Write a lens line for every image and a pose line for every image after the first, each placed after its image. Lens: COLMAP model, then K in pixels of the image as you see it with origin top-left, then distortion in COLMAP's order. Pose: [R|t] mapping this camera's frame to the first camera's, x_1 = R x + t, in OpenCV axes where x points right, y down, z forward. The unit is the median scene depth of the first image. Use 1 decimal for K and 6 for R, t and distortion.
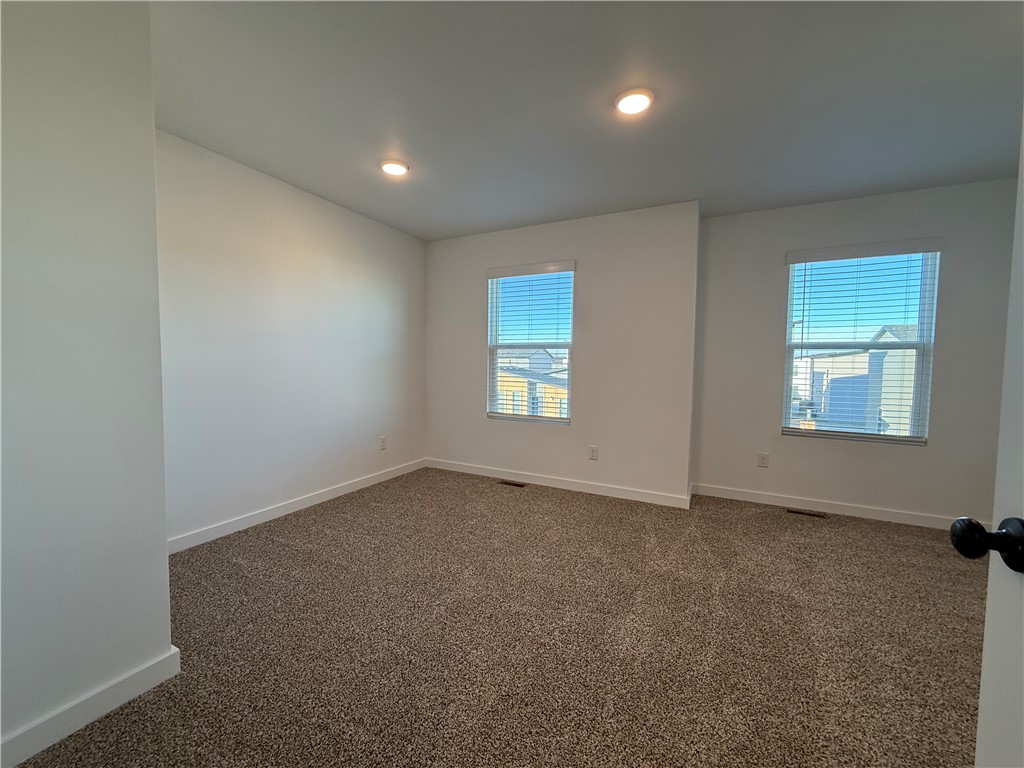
lens RADIAL K [[407.6, 0, 508.9], [0, 407.6, 382.5], [0, 0, 1]] dist [-0.001334, 0.000010]
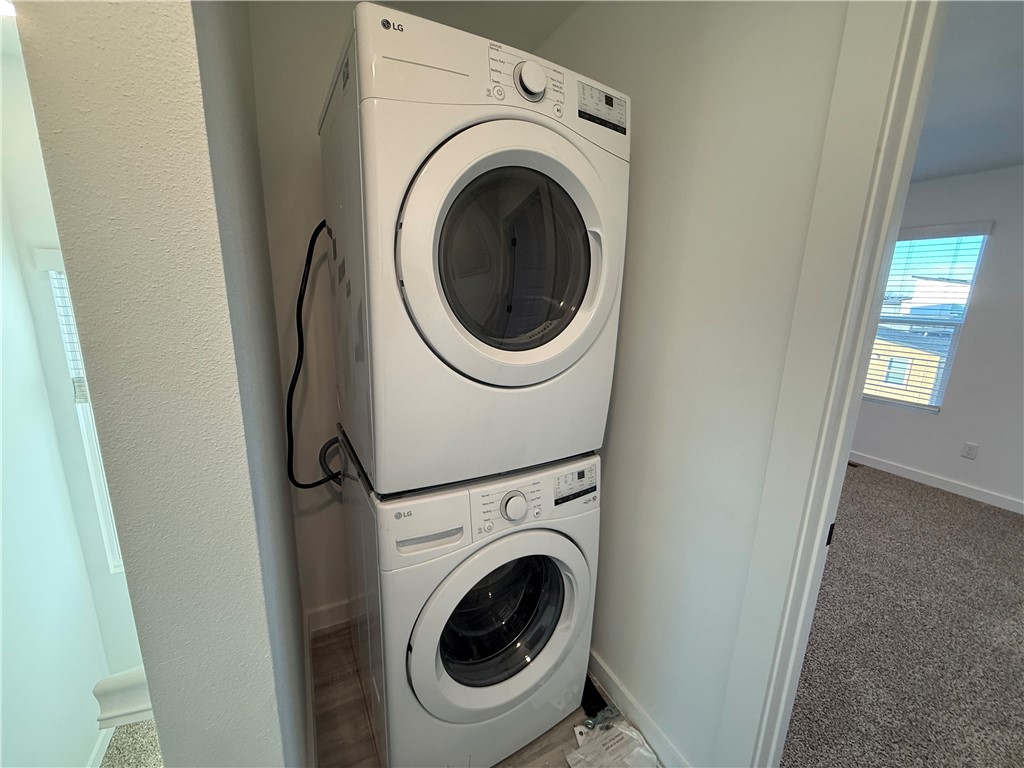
lens RADIAL K [[407.6, 0, 508.9], [0, 407.6, 382.5], [0, 0, 1]] dist [-0.001334, 0.000010]
pose [[0.810749, 0.135106, -0.569590, -0.213447], [-0.047091, 0.984901, 0.166589, -0.128077], [0.583497, -0.108239, 0.804870, -0.477222]]
